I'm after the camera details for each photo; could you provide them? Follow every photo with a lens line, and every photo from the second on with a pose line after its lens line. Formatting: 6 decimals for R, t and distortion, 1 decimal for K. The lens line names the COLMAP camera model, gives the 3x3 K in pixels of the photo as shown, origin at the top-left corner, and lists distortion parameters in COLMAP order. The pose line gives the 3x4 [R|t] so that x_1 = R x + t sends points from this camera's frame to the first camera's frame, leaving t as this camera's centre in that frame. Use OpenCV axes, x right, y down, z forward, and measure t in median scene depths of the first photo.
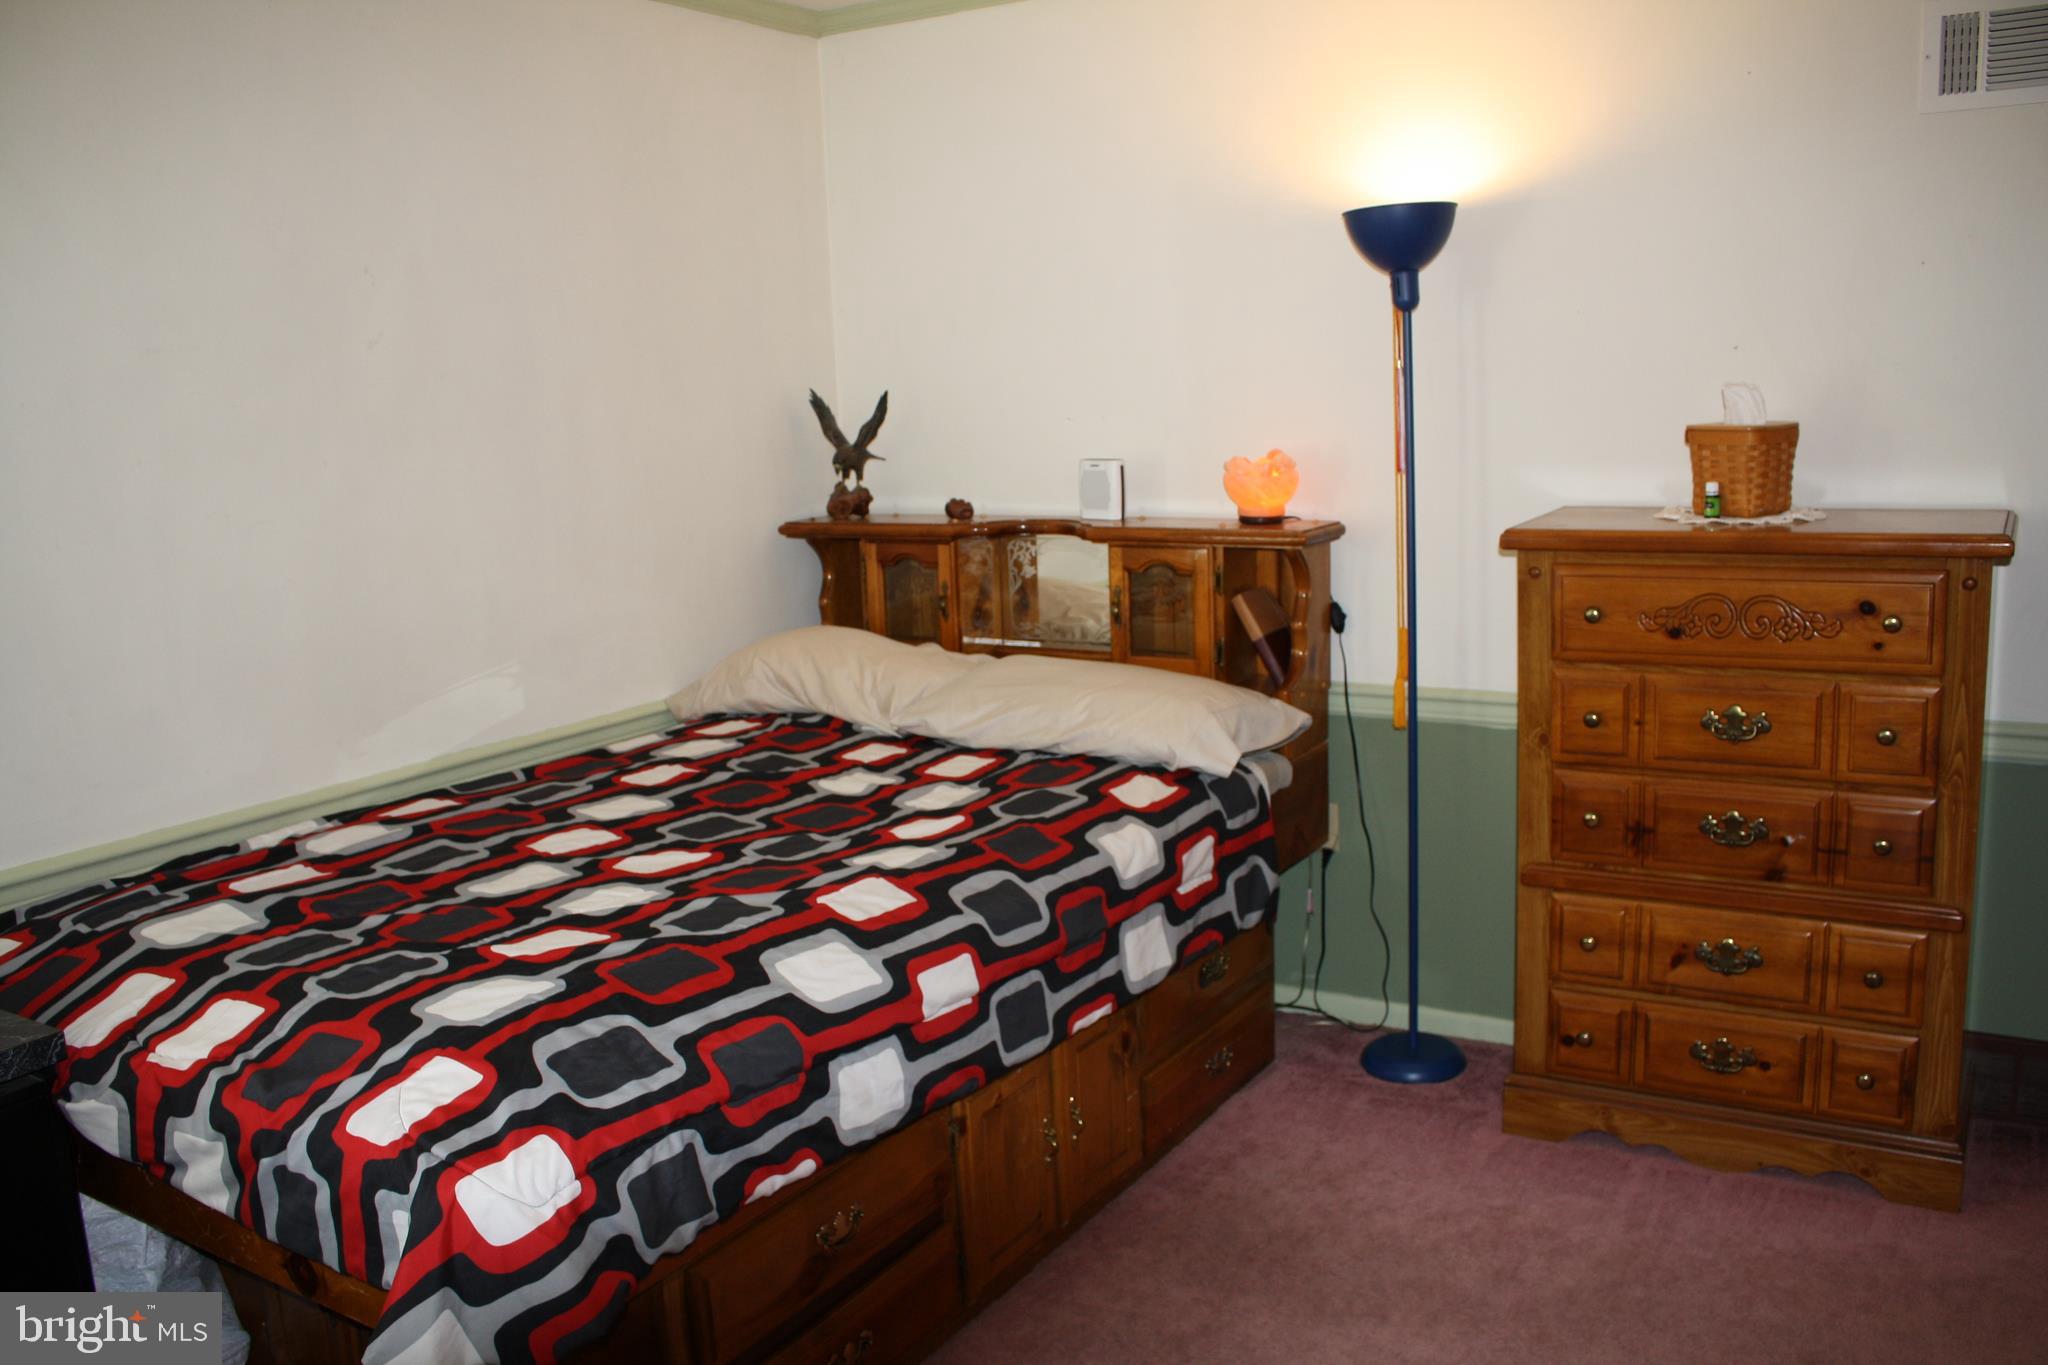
lens RADIAL K [[1687.3, 0, 1021.4], [0, 1687.3, 731.8], [0, 0, 1]] dist [-0.154865, 0.128985]
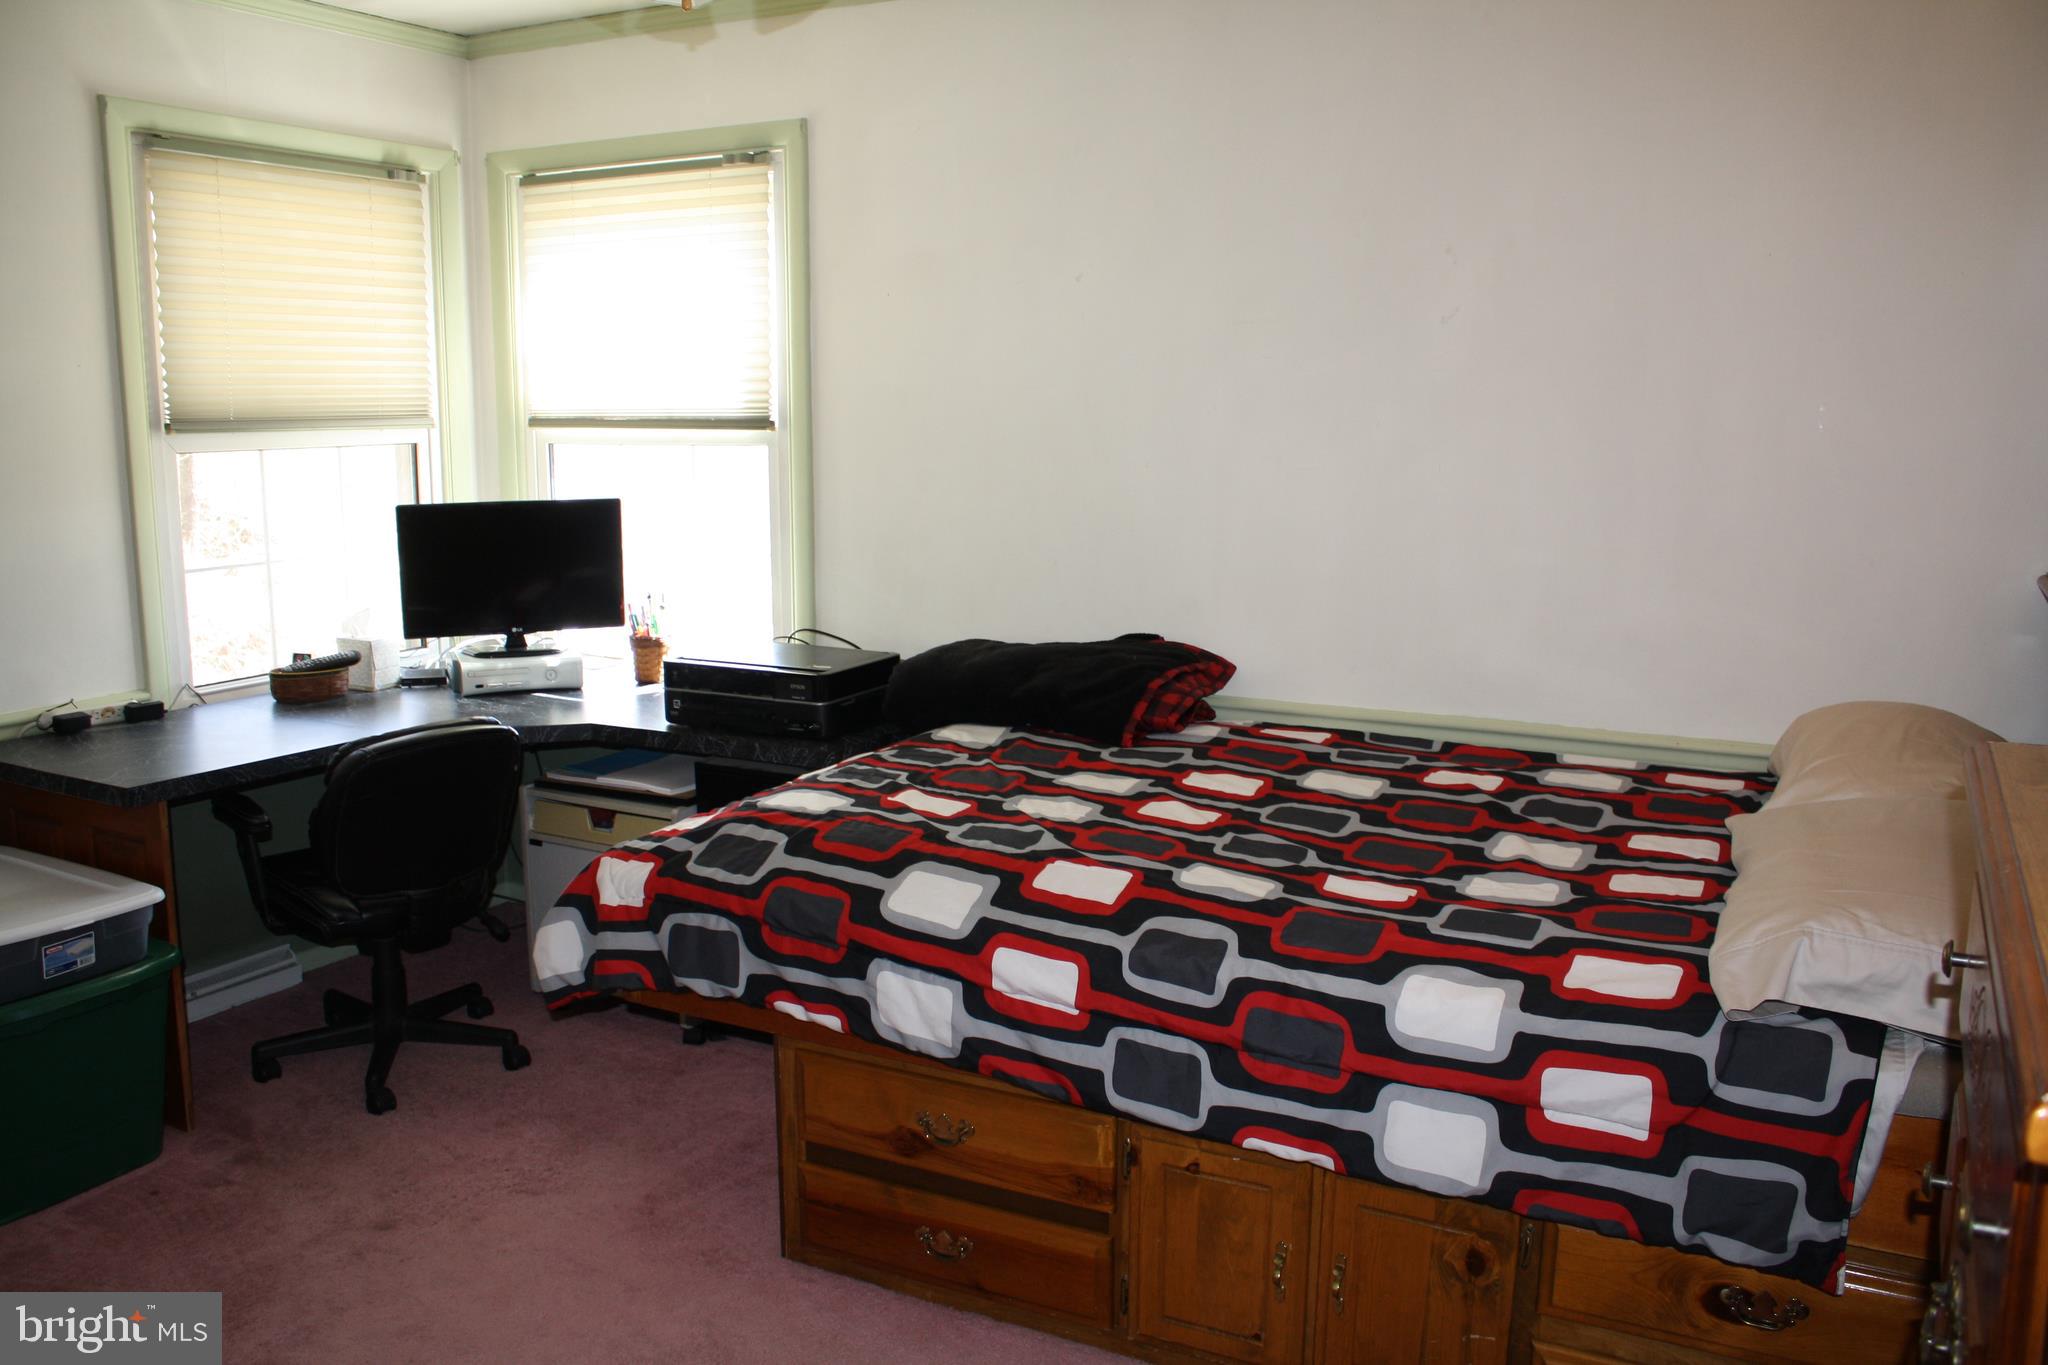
lens RADIAL K [[1687.3, 0, 1021.4], [0, 1687.3, 731.8], [0, 0, 1]] dist [-0.154865, 0.128985]
pose [[0.070516, 0.240112, -0.968181, 0.822849], [-0.202831, 0.953771, 0.221765, -0.194140], [0.976671, 0.180739, 0.115958, 0.777717]]
